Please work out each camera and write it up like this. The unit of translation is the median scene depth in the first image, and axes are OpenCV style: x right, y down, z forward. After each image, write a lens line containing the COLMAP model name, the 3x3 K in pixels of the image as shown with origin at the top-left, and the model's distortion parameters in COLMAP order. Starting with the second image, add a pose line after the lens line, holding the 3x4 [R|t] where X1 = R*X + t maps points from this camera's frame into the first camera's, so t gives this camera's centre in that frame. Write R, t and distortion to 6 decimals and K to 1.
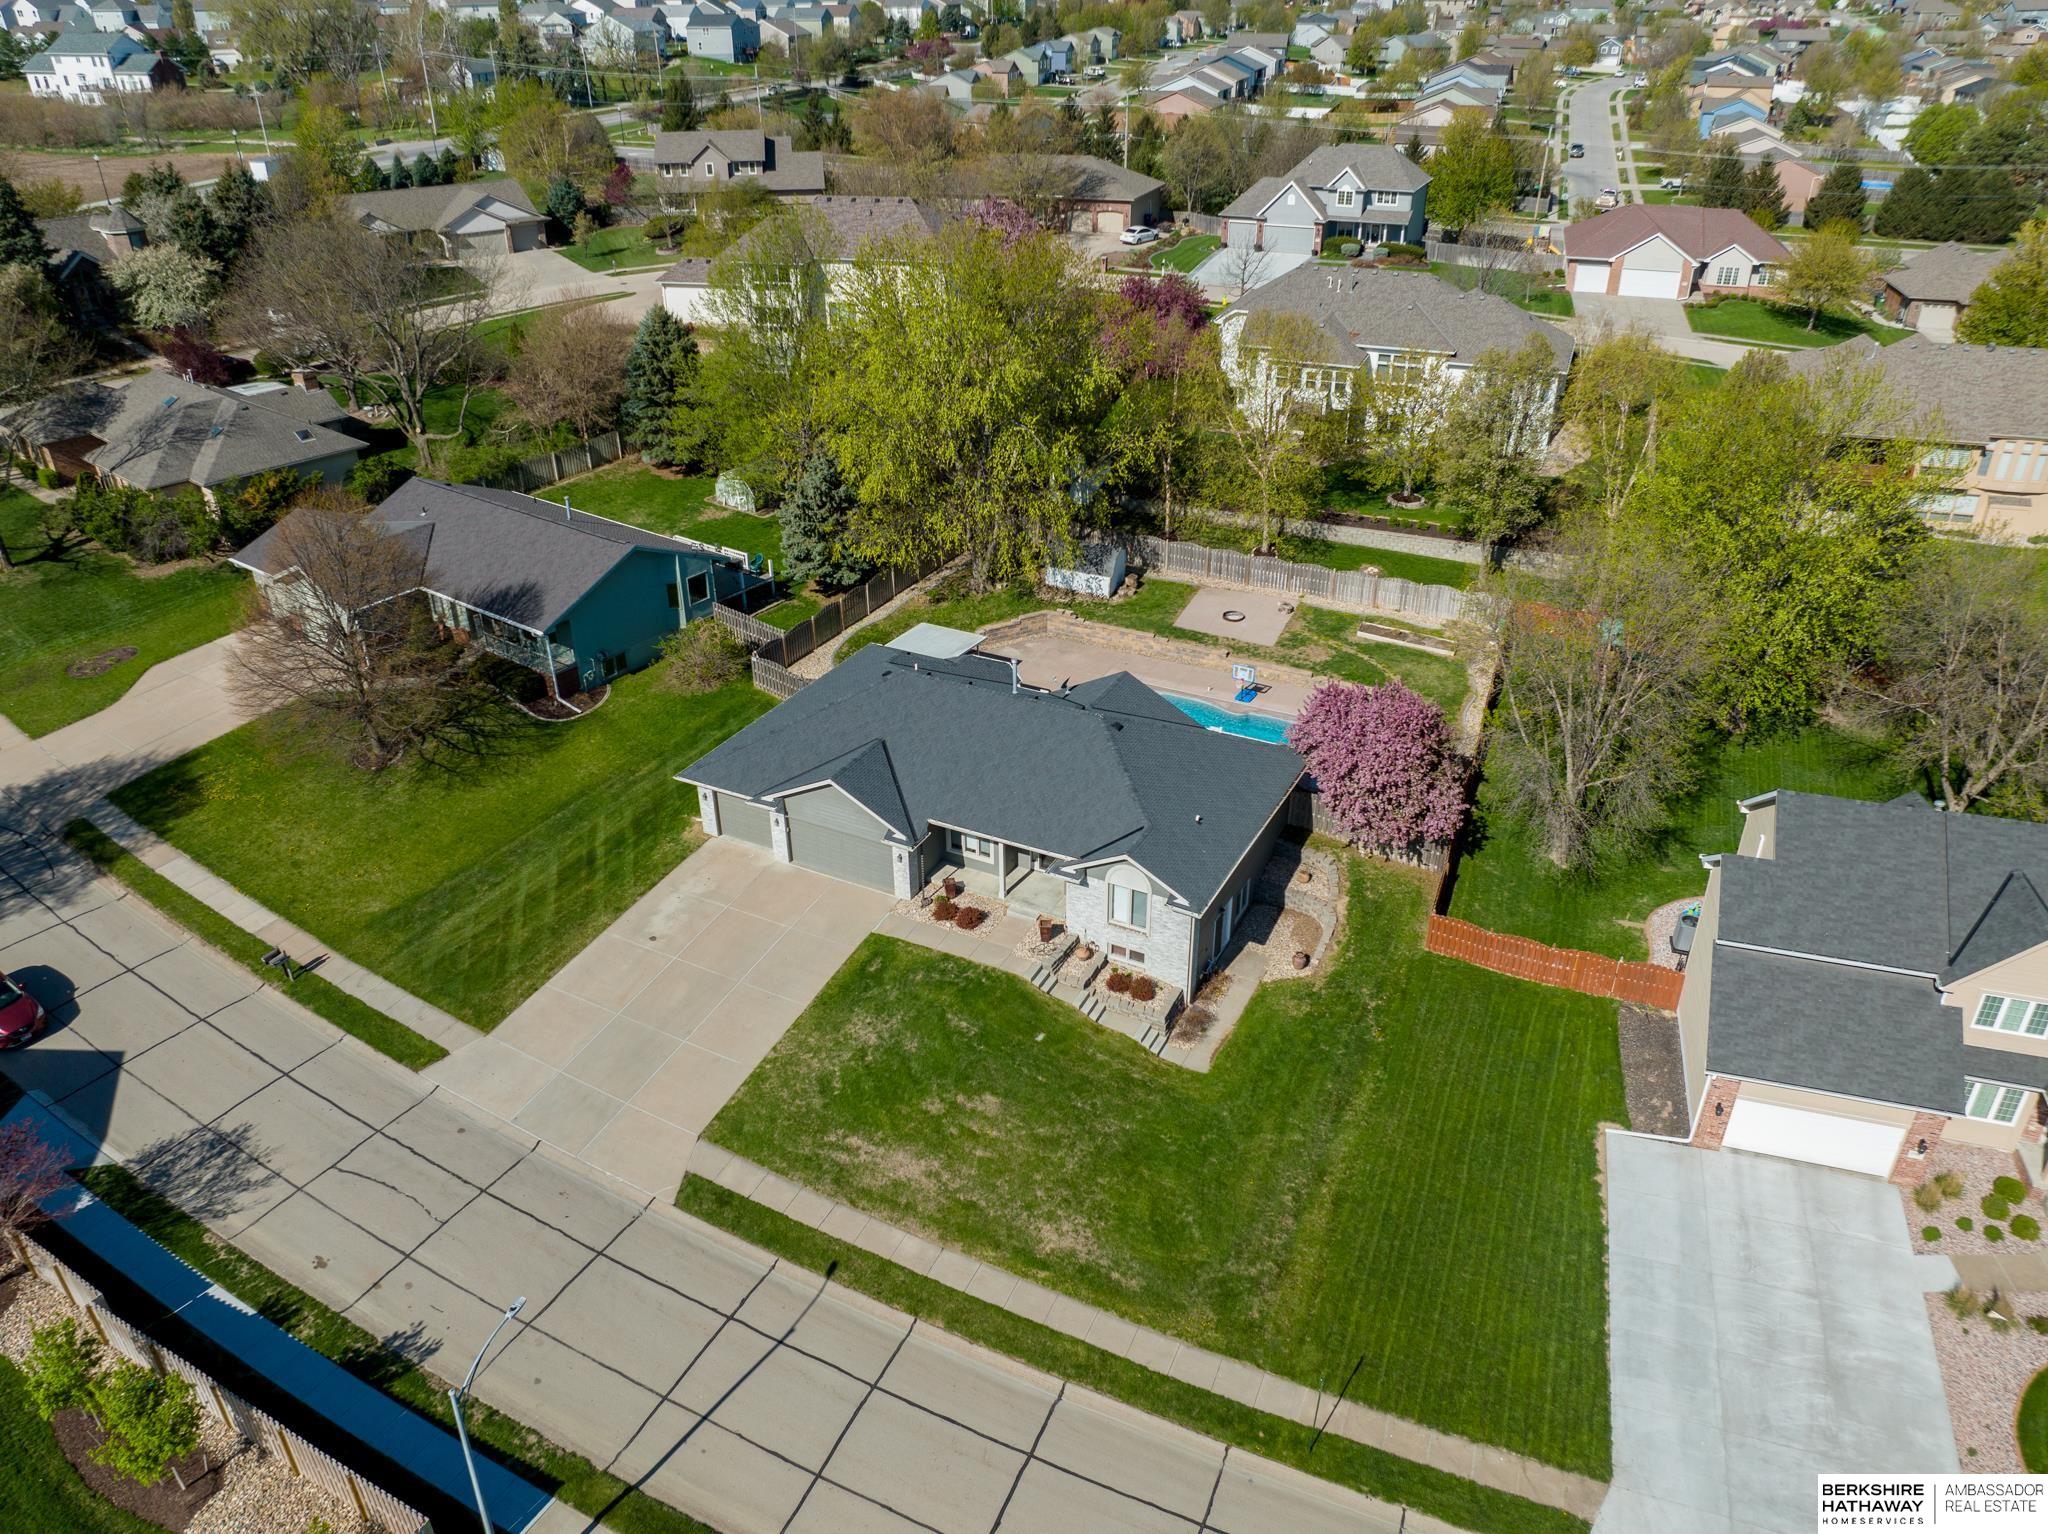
lens RADIAL K [[1439.4, 0, 1017.7], [0, 1439.4, 762.9], [0, 0, 1]] dist [-0.037450, 0.000363]
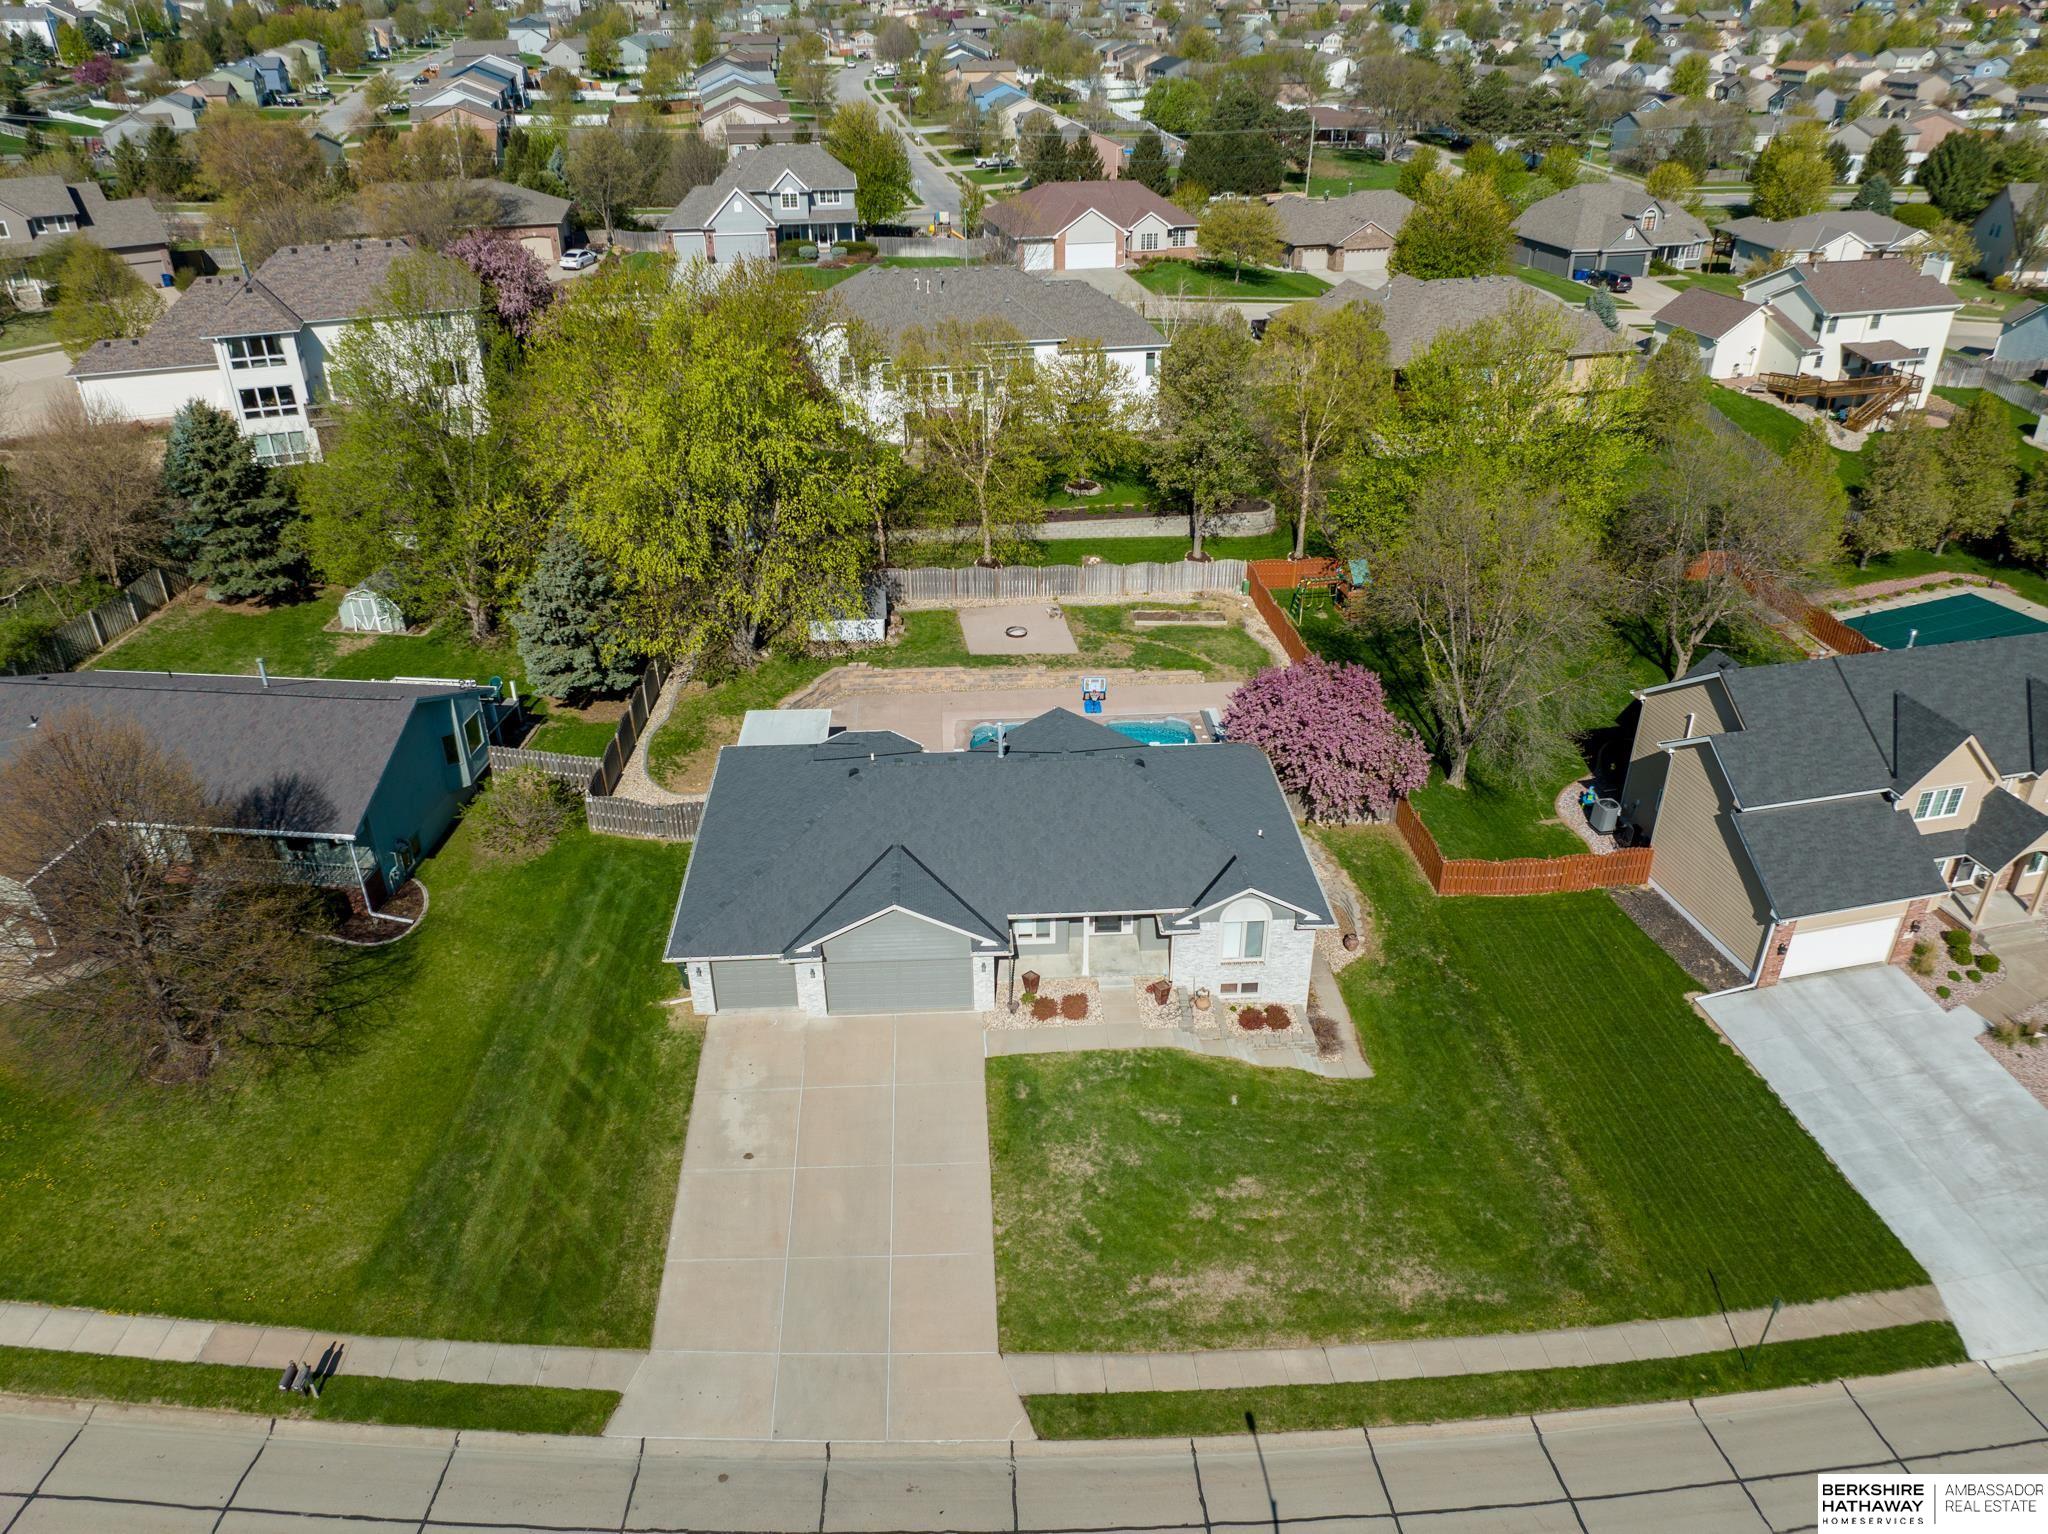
lens RADIAL K [[1453.6, 0, 1018.4], [0, 1453.6, 753.1], [0, 0, 1]] dist [-0.039927, -0.000772]
pose [[0.860091, -0.242773, 0.448671, -0.417599], [0.247143, 0.967696, 0.049848, -0.097208], [-0.446279, 0.068012, 0.892306, 0.179320]]
